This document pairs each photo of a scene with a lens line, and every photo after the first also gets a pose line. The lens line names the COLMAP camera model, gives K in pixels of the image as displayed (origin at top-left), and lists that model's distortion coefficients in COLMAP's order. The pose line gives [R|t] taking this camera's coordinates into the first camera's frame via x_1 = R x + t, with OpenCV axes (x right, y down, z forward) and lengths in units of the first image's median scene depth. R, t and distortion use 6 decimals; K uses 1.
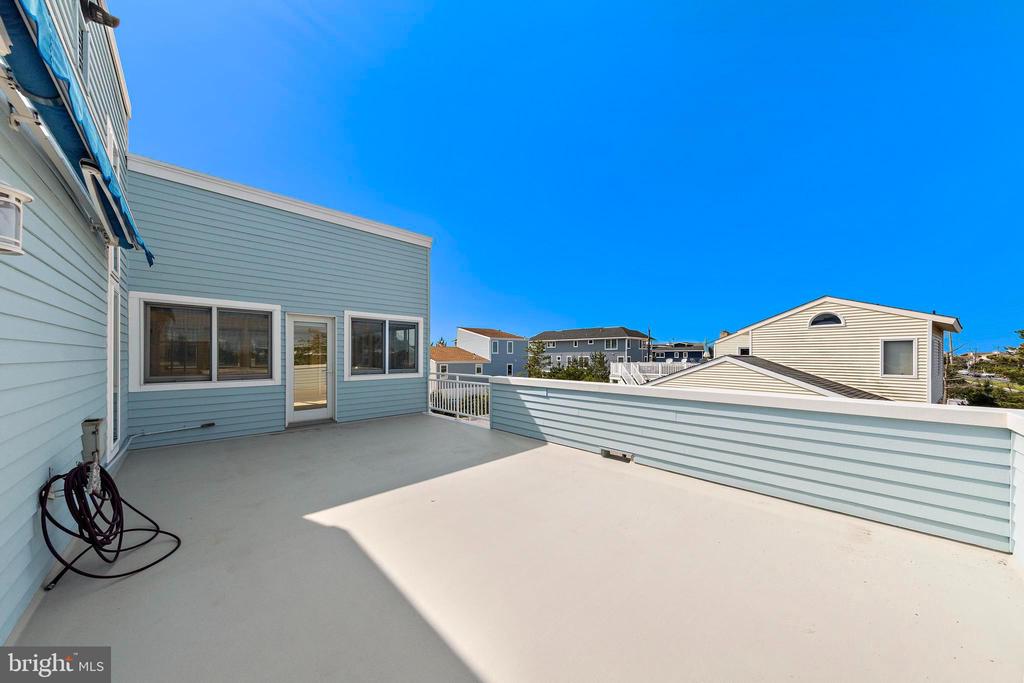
lens RADIAL K [[322.8, 0, 539.2], [0, 322.8, 357.0], [0, 0, 1]] dist [0.000580, 0.000002]
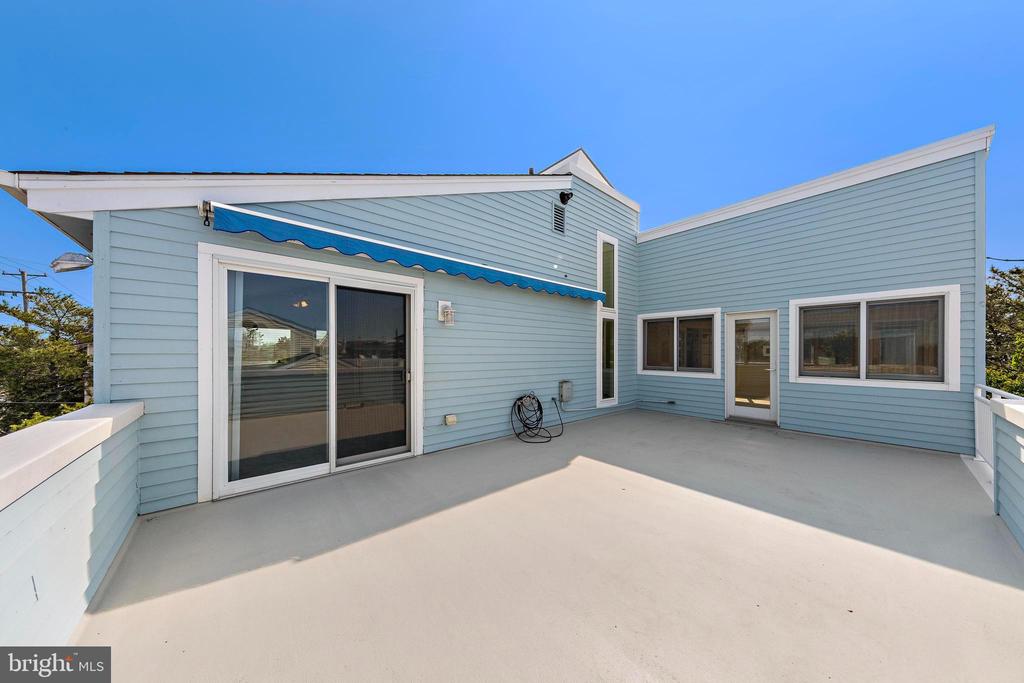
lens RADIAL K [[322.8, 0, 513.0], [0, 322.8, 349.7], [0, 0, 1]] dist [0.000580, 0.000002]
pose [[-0.112757, -0.008112, -0.993589, 0.344323], [-0.003824, 0.999963, -0.007730, -0.002644], [0.993615, 0.002928, -0.112784, 0.376111]]
